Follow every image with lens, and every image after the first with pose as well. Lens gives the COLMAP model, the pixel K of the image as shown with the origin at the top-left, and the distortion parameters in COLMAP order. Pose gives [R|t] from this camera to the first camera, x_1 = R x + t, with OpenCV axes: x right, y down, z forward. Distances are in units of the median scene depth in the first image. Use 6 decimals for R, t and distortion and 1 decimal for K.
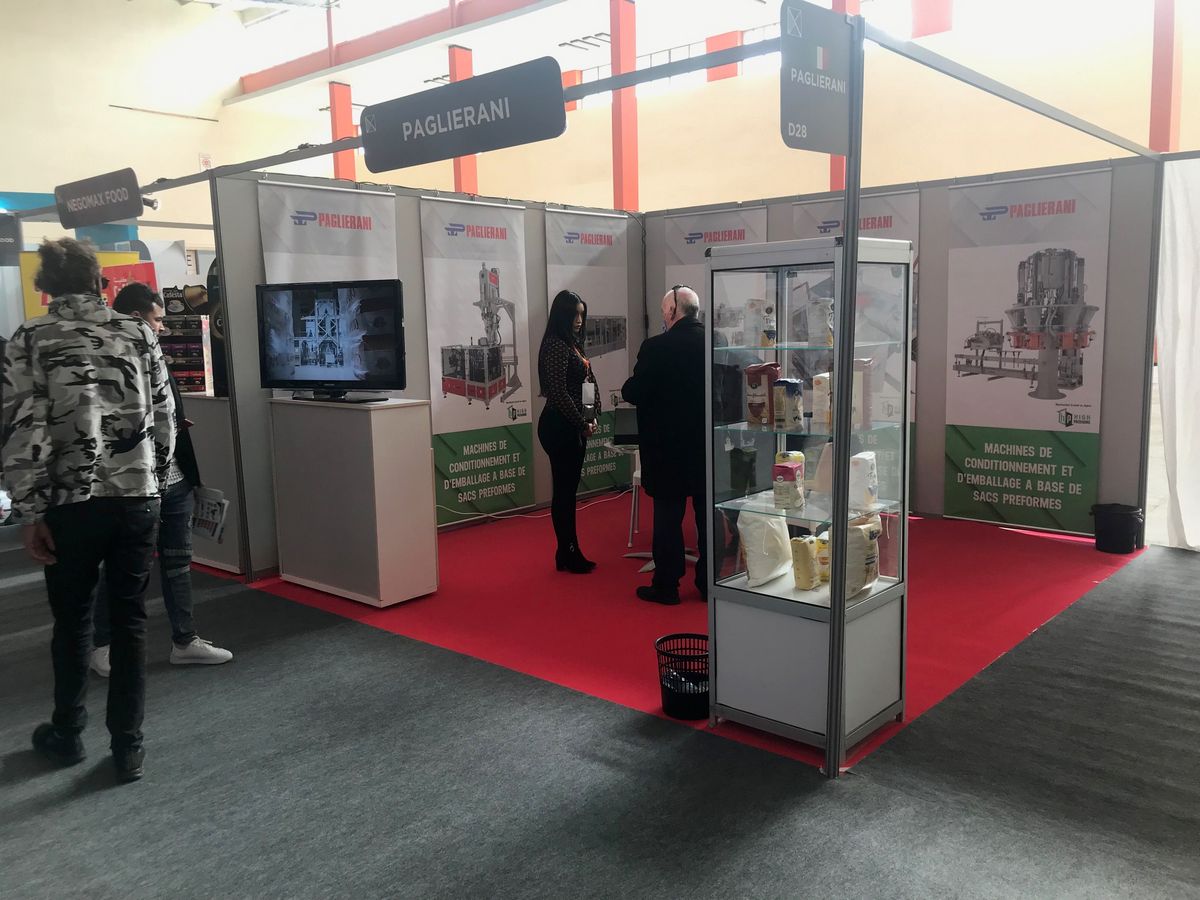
lens RADIAL K [[980.3, 0, 607.4], [0, 980.3, 455.4], [0, 0, 1]] dist [0.045149, -0.008597]
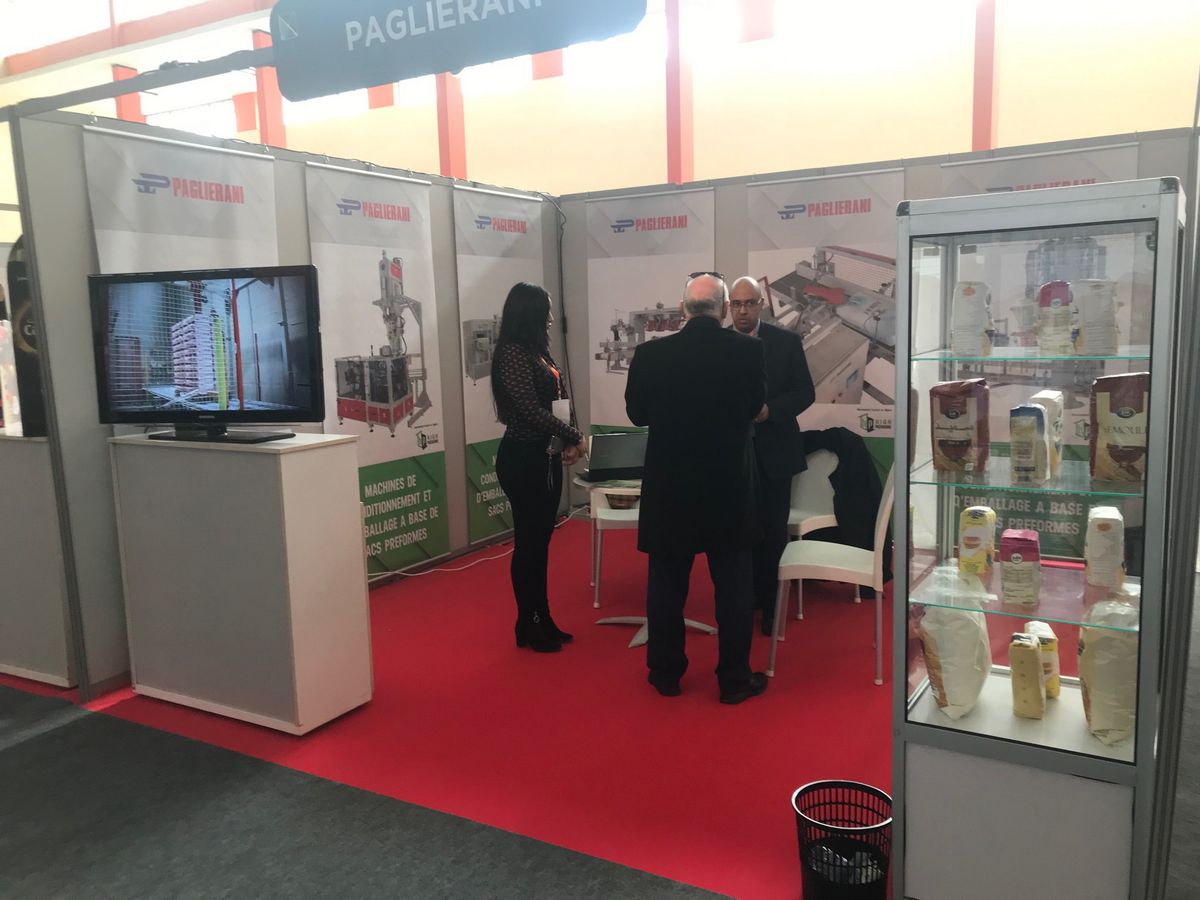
lens RADIAL K [[984.6, 0, 600.0], [0, 984.6, 450.0], [0, 0, 1]] dist [0.000672, 0.054900]
pose [[0.983268, -0.031954, 0.179341, -0.105876], [0.033906, 0.999394, -0.007830, -0.026014], [-0.178982, 0.013780, 0.983756, 0.204982]]
